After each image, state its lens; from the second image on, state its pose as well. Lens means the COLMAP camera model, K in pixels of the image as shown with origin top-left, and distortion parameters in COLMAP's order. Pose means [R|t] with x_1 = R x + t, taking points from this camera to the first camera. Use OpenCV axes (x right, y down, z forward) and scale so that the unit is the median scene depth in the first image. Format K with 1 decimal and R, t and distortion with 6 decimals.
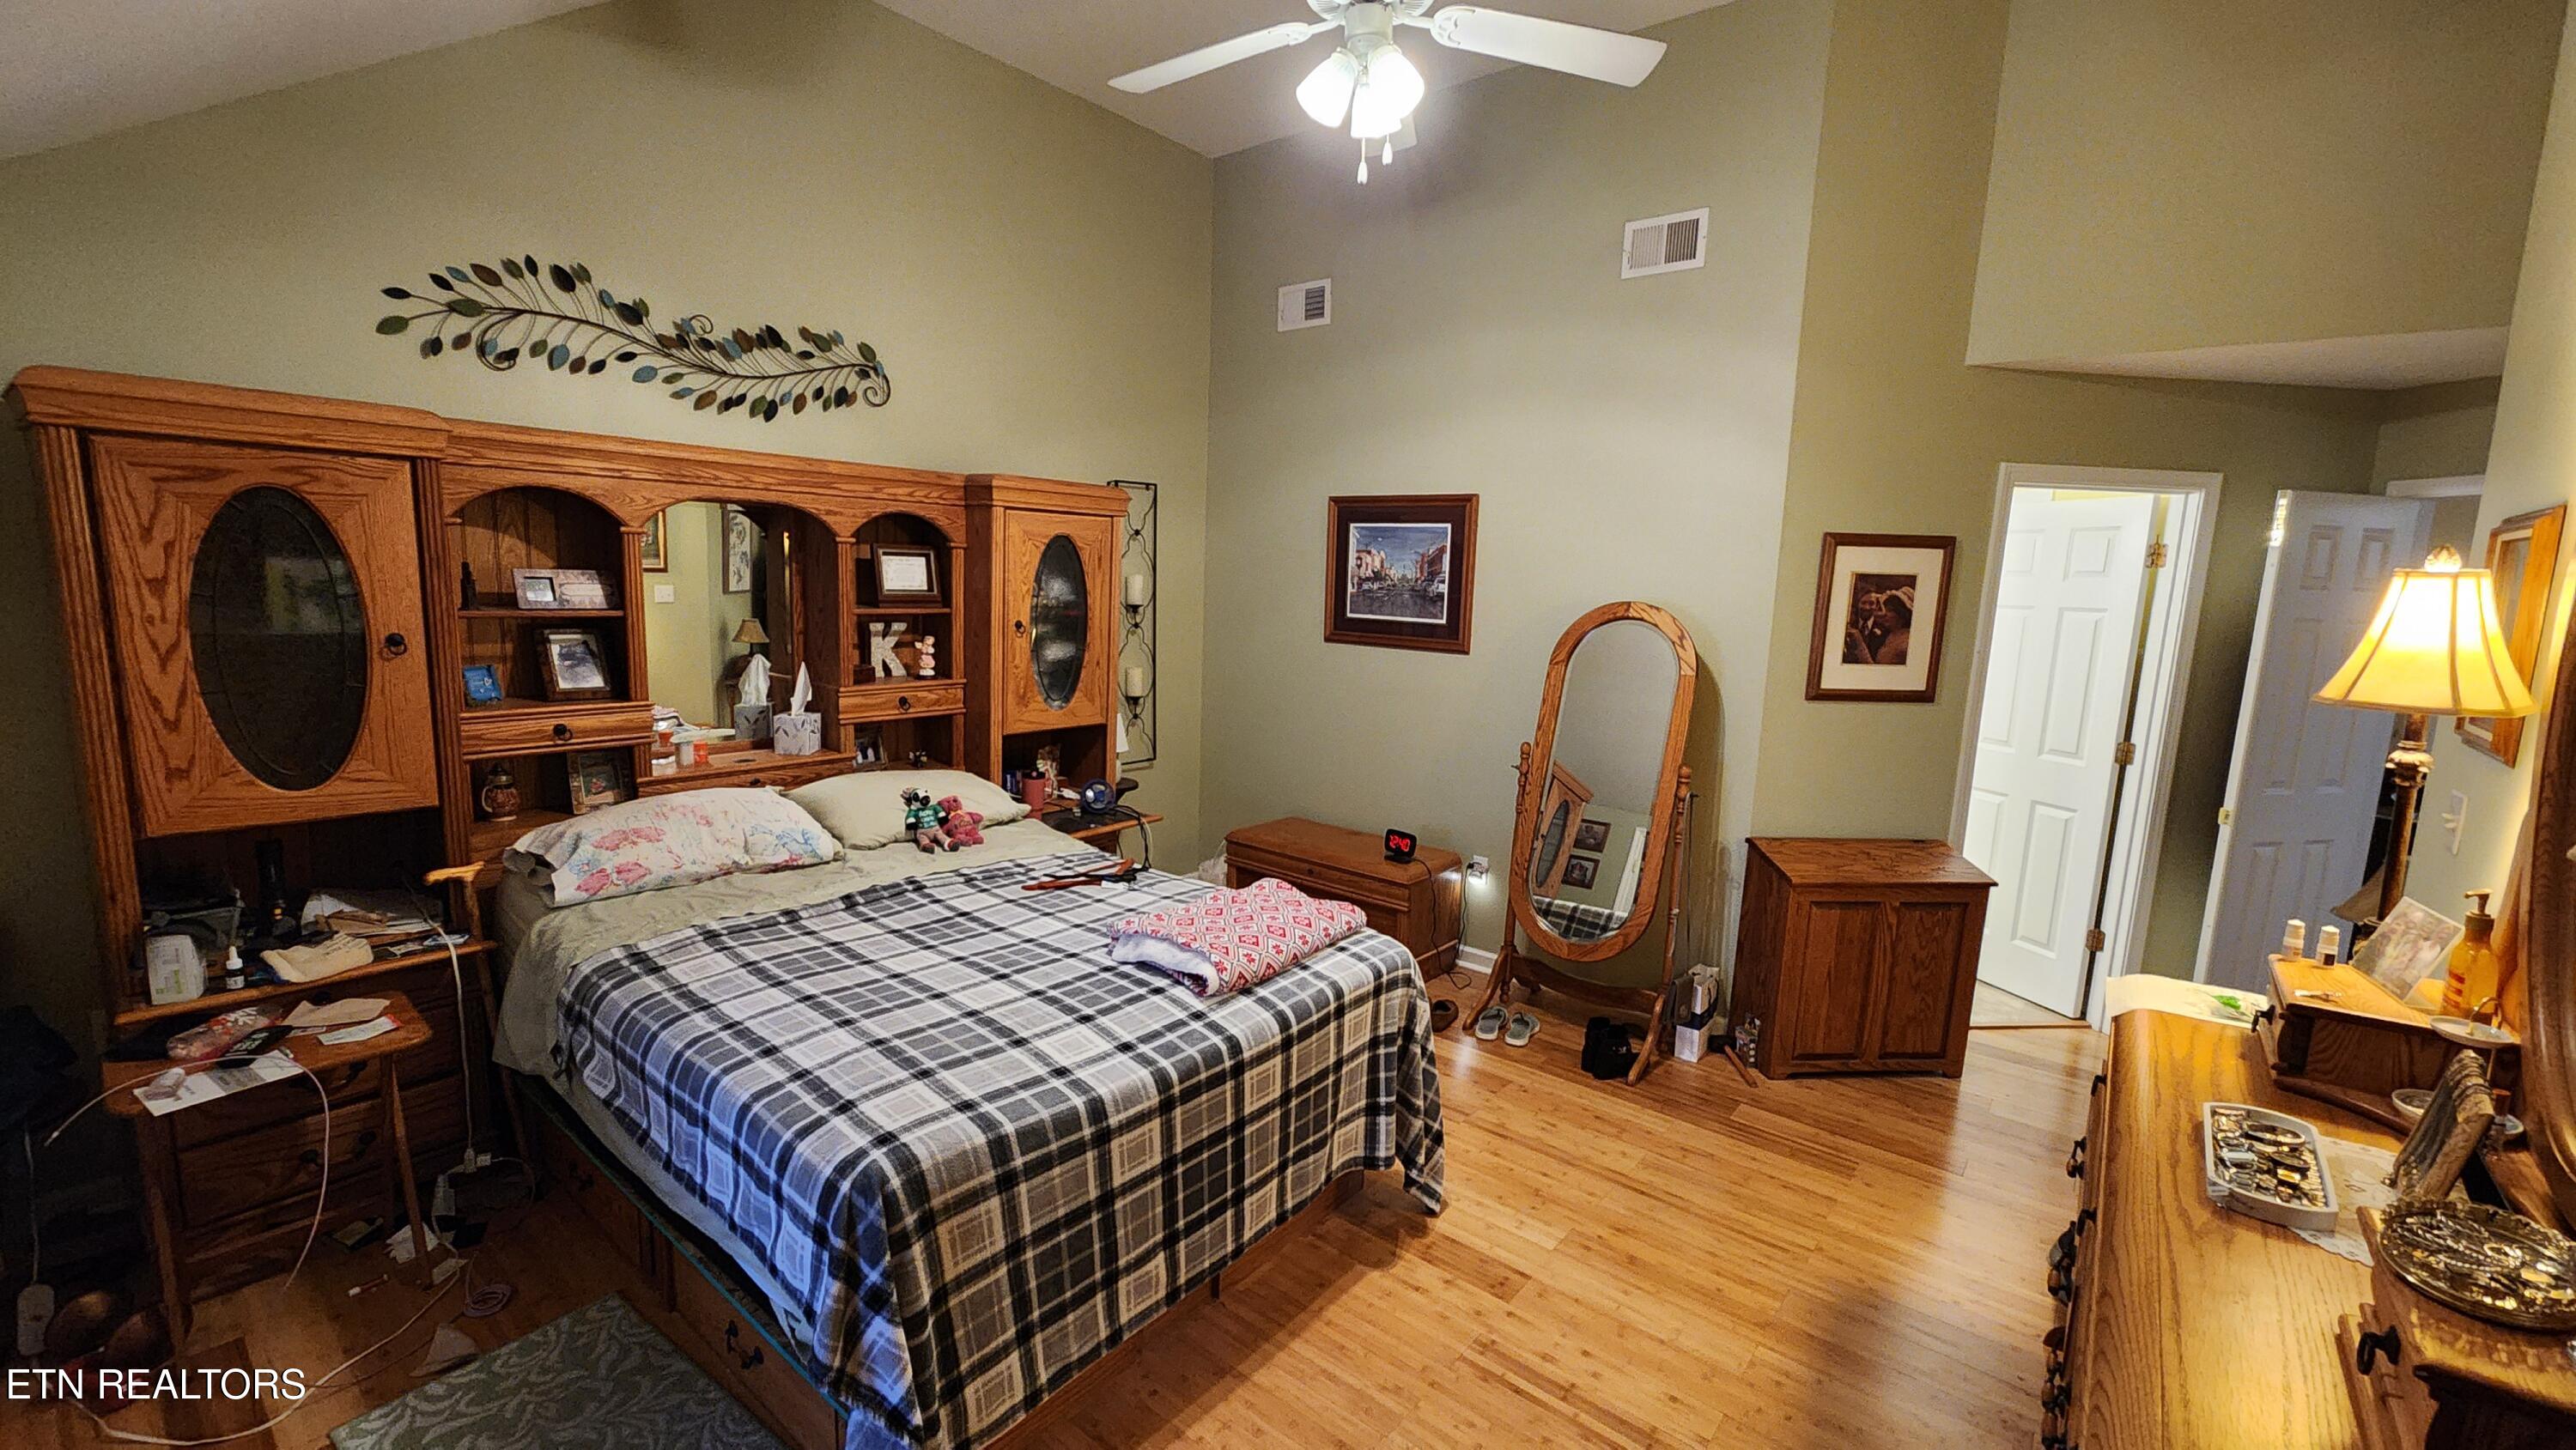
lens RADIAL K [[1057.3, 0, 1269.7], [0, 1057.3, 730.5], [0, 0, 1]] dist [0.004262, -0.003022]
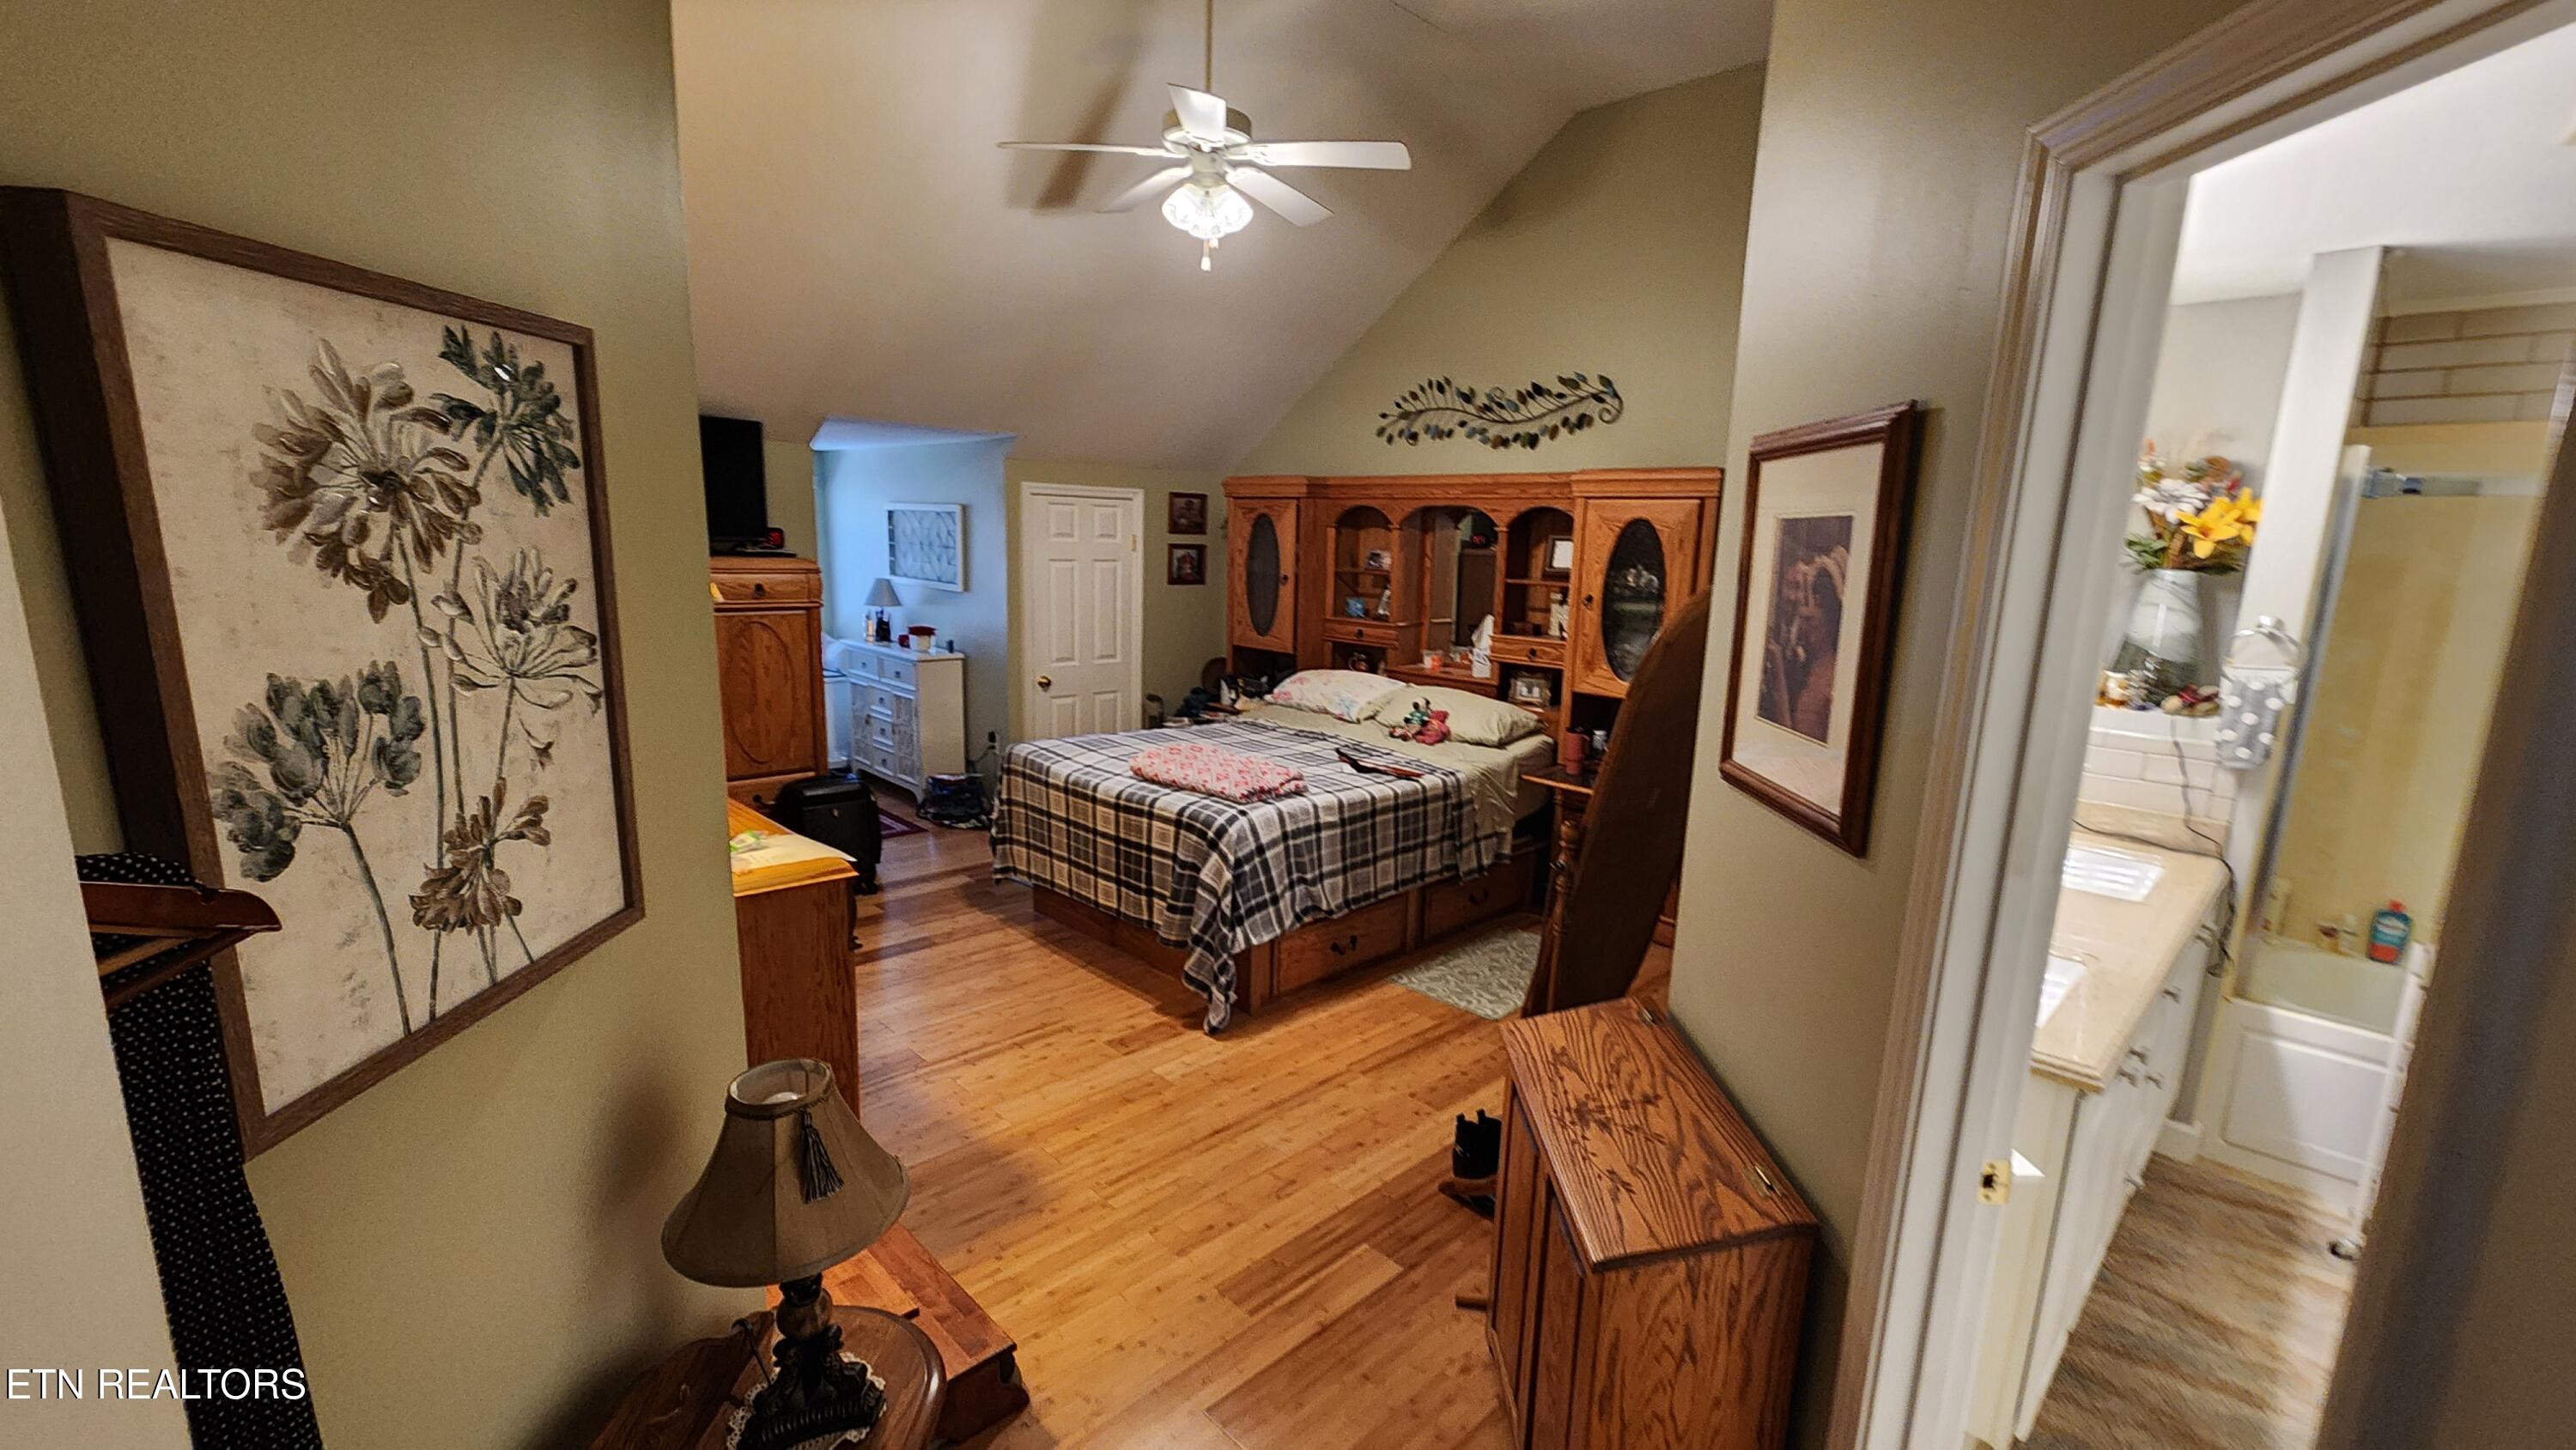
lens RADIAL K [[1057.3, 0, 1289.8], [0, 1057.3, 747.1], [0, 0, 1]] dist [0.004262, -0.003022]
pose [[-0.095255, 0.163061, -0.982007, 1.044427], [-0.179932, 0.967423, 0.178093, -0.098175], [0.979056, 0.193659, -0.062812, 0.854667]]
